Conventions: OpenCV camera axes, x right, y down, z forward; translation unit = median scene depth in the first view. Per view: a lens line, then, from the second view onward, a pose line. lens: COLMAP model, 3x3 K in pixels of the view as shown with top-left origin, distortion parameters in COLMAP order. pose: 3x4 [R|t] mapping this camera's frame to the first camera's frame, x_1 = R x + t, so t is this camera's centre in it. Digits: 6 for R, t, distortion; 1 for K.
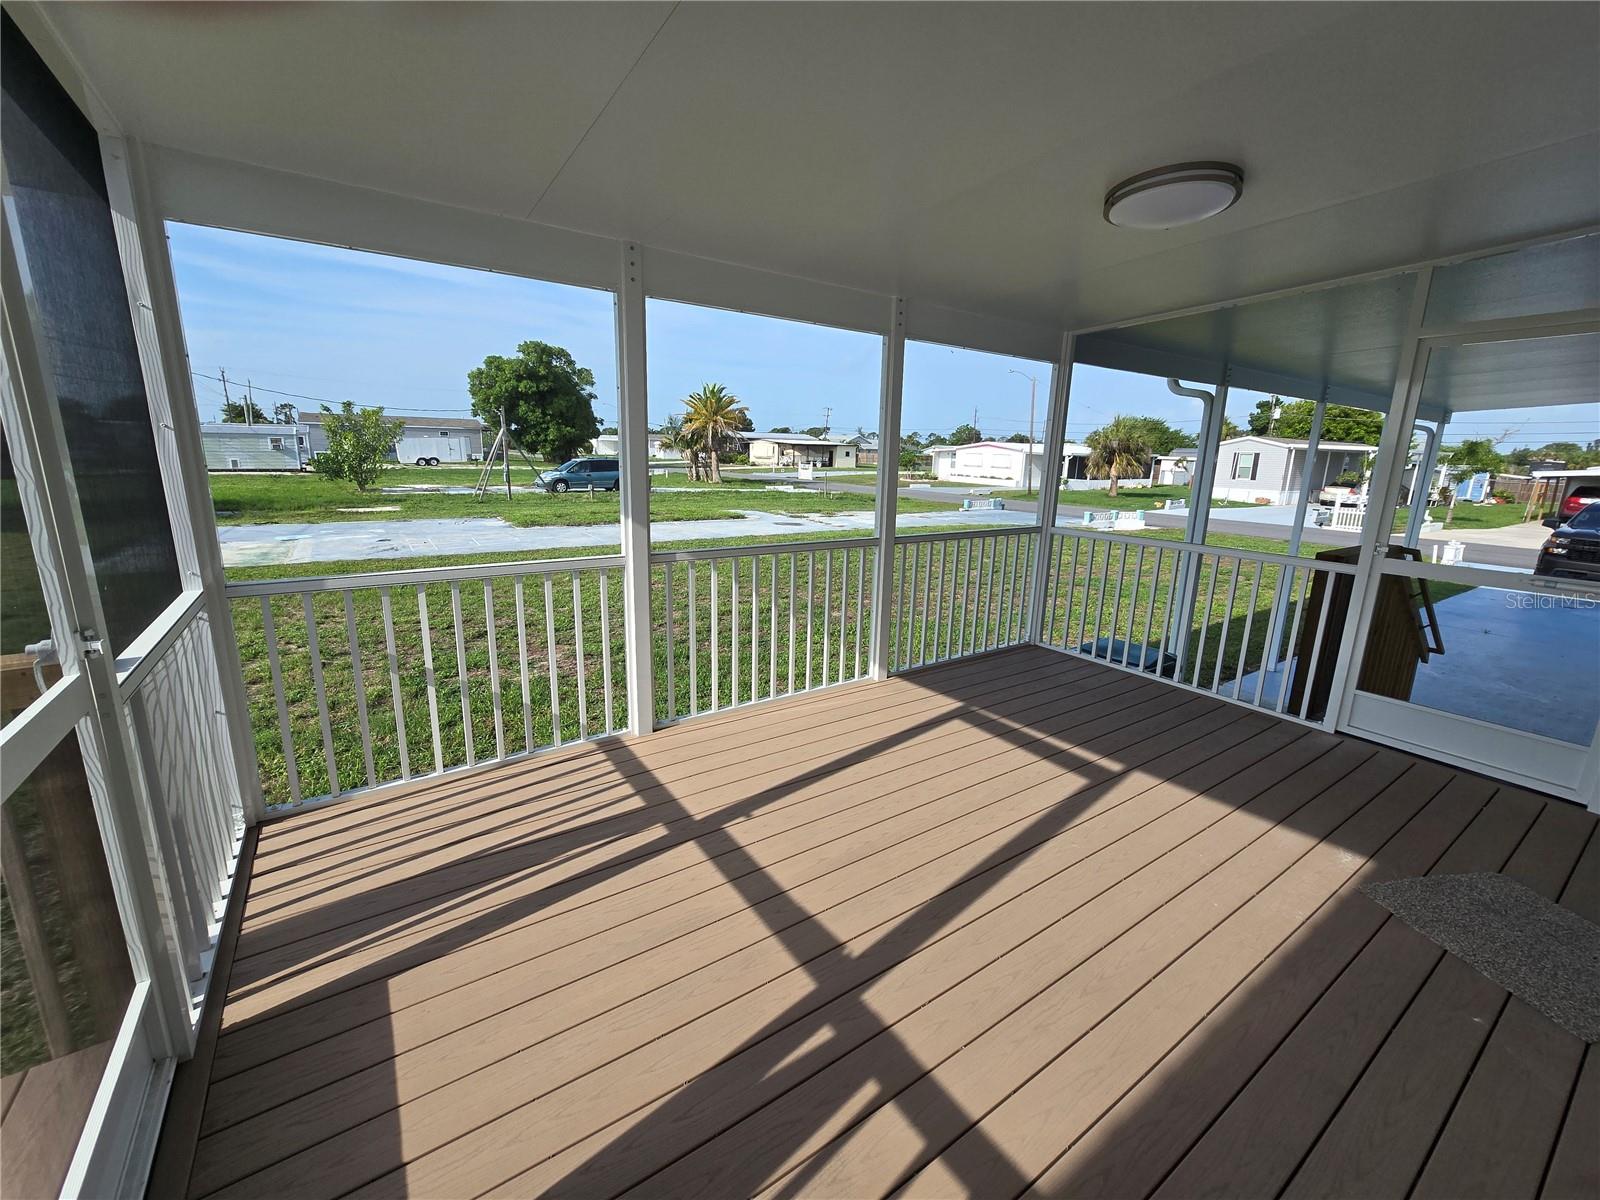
lens RADIAL K [[665.5, 0, 800.0], [0, 665.5, 600.0], [0, 0, 1]] dist [-0.007850, 0.000303]
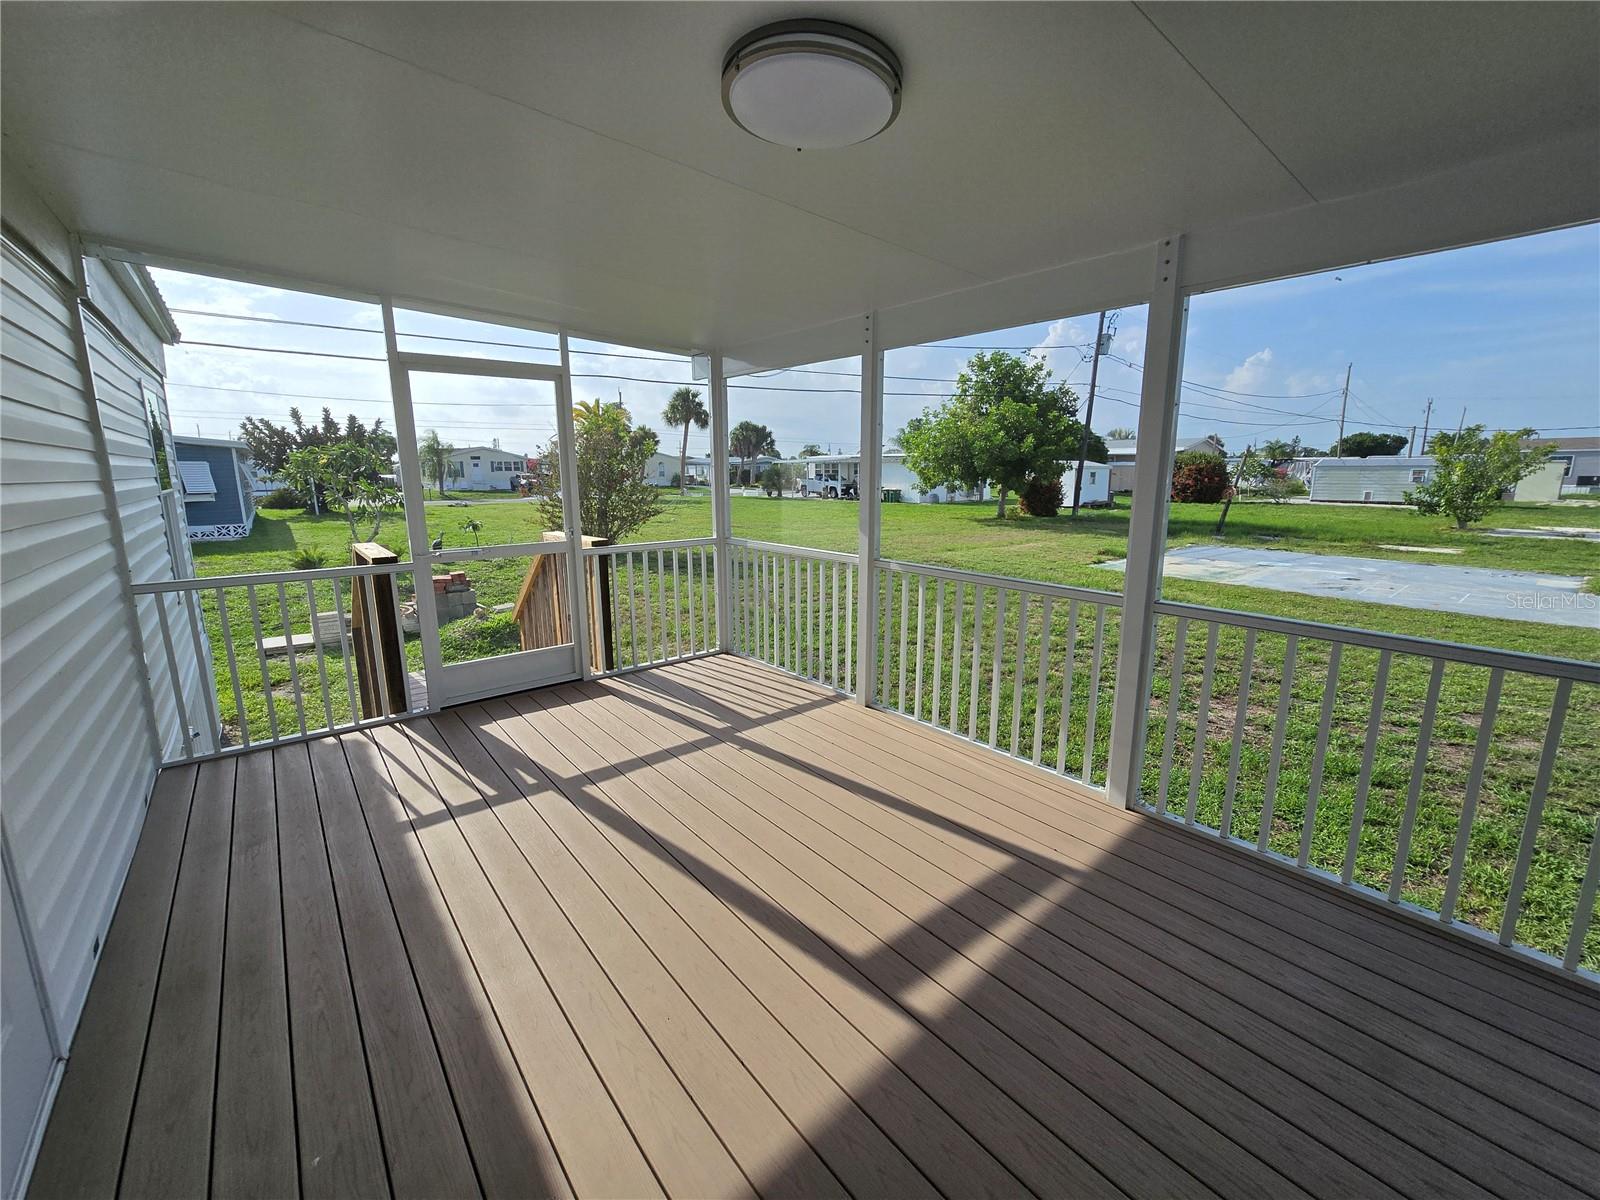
lens RADIAL K [[665.5, 0, 800.0], [0, 665.5, 600.0], [0, 0, 1]] dist [-0.007850, 0.000303]
pose [[0.068239, 0.170776, -0.982944, 1.086568], [-0.218309, 0.963920, 0.152315, -0.172217], [0.973491, 0.204192, 0.103059, 0.846524]]
